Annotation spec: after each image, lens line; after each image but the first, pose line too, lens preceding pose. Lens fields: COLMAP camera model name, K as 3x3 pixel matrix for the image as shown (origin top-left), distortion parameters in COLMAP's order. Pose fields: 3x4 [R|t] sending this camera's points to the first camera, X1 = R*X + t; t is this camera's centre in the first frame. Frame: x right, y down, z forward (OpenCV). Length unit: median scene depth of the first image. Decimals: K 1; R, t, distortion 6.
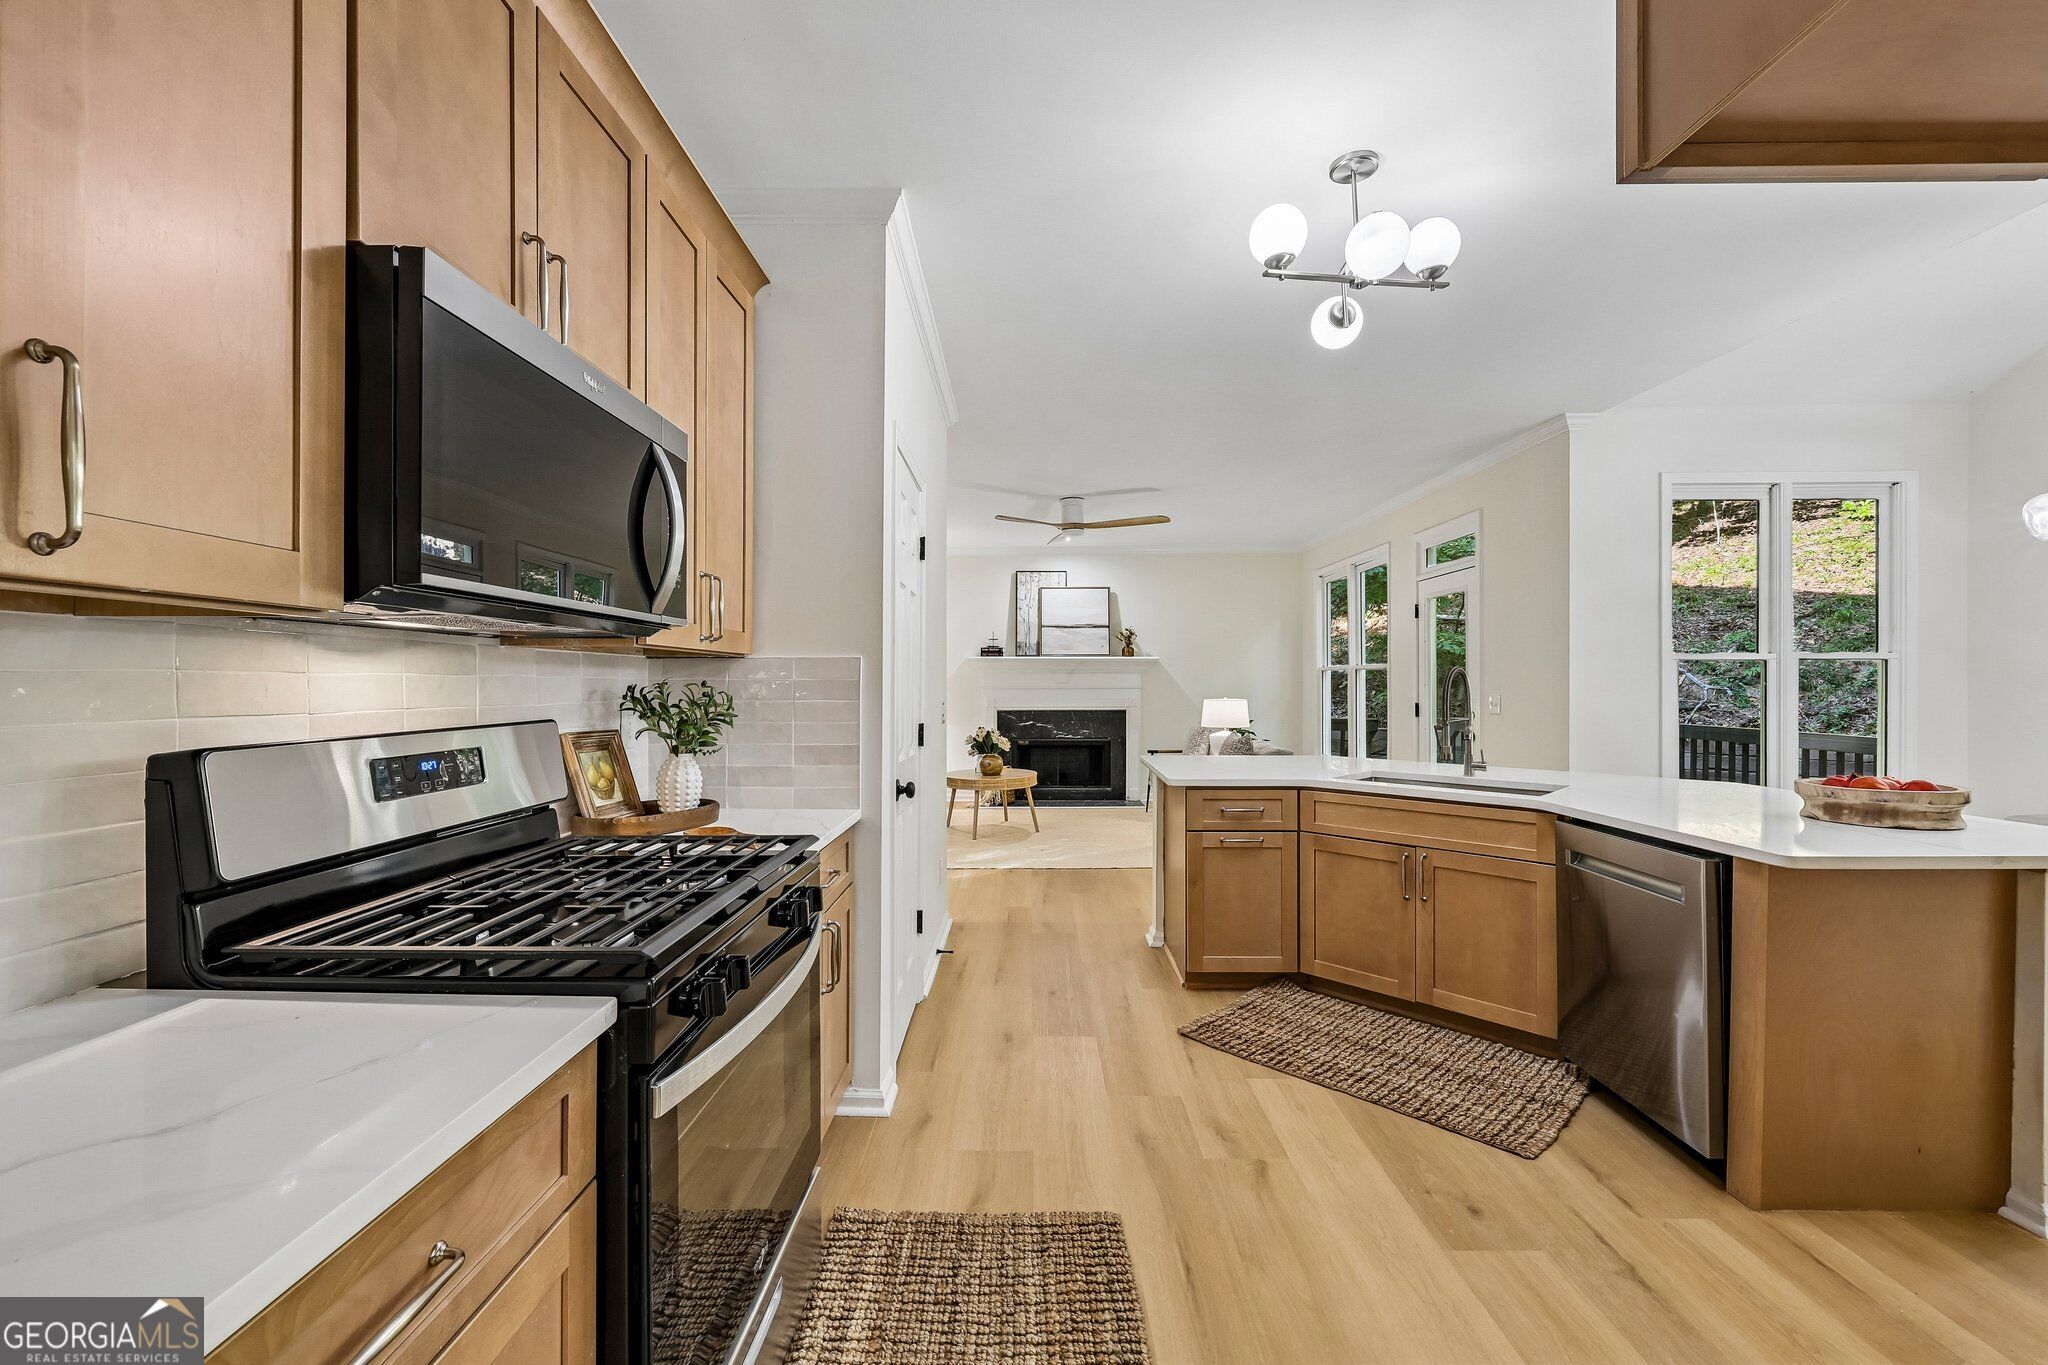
lens RADIAL K [[834.0, 0, 1024.7], [0, 834.0, 682.7], [0, 0, 1]] dist [0.002788, -0.000039]
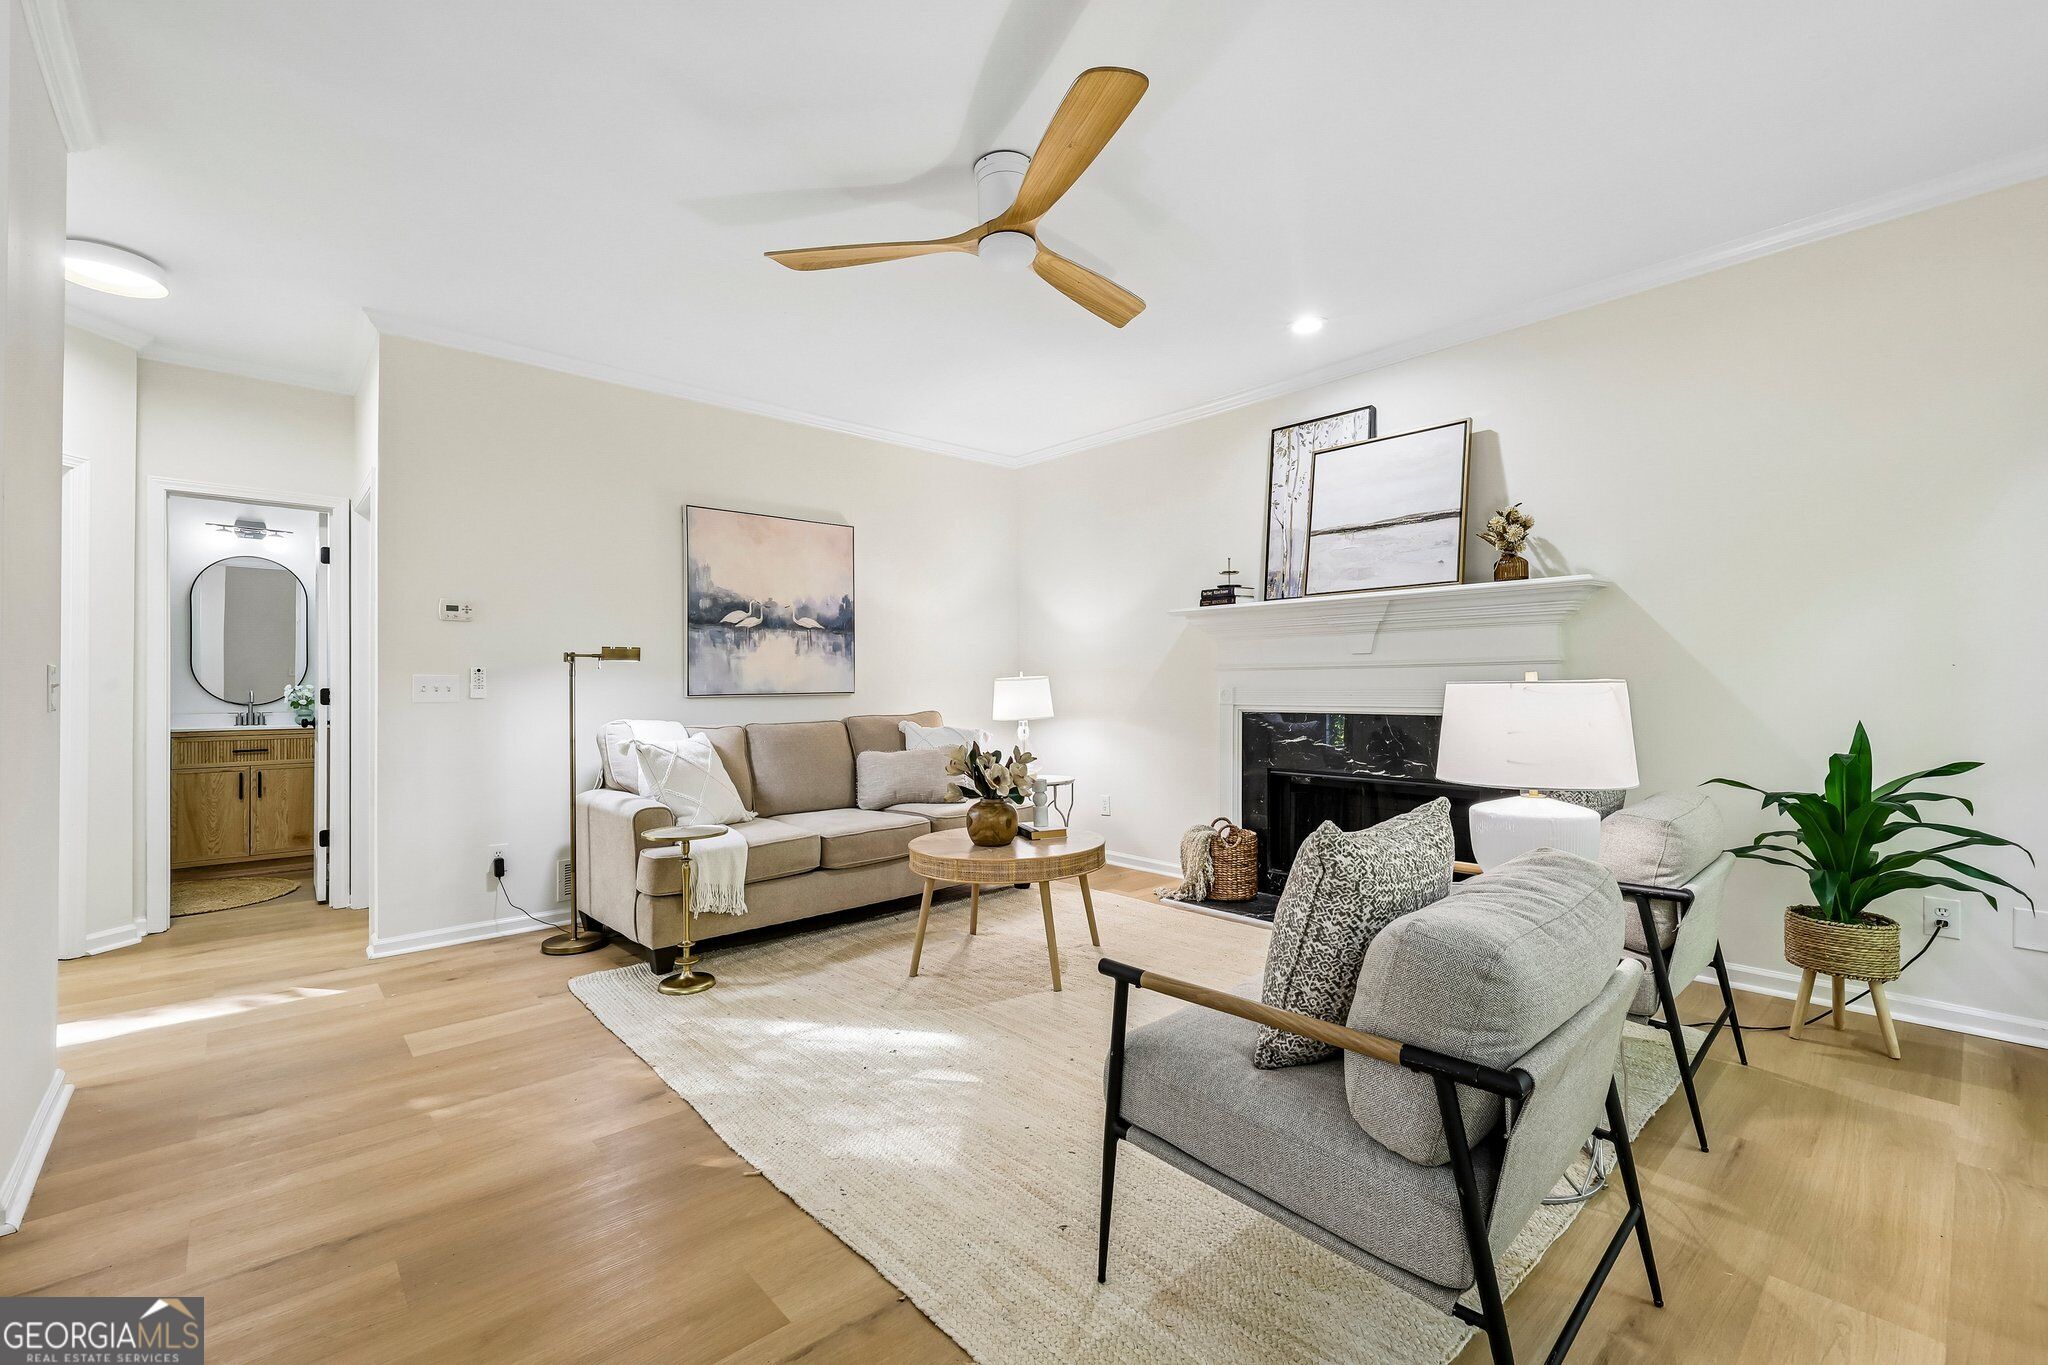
lens RADIAL K [[834.0, 0, 1022.7], [0, 834.0, 682.1], [0, 0, 1]] dist [0.002788, -0.000039]
pose [[0.691571, -0.003362, -0.722301, 0.246688], [0.002313, 0.999994, -0.002440, 0.016686], [0.722305, 0.000017, 0.691574, 0.557747]]
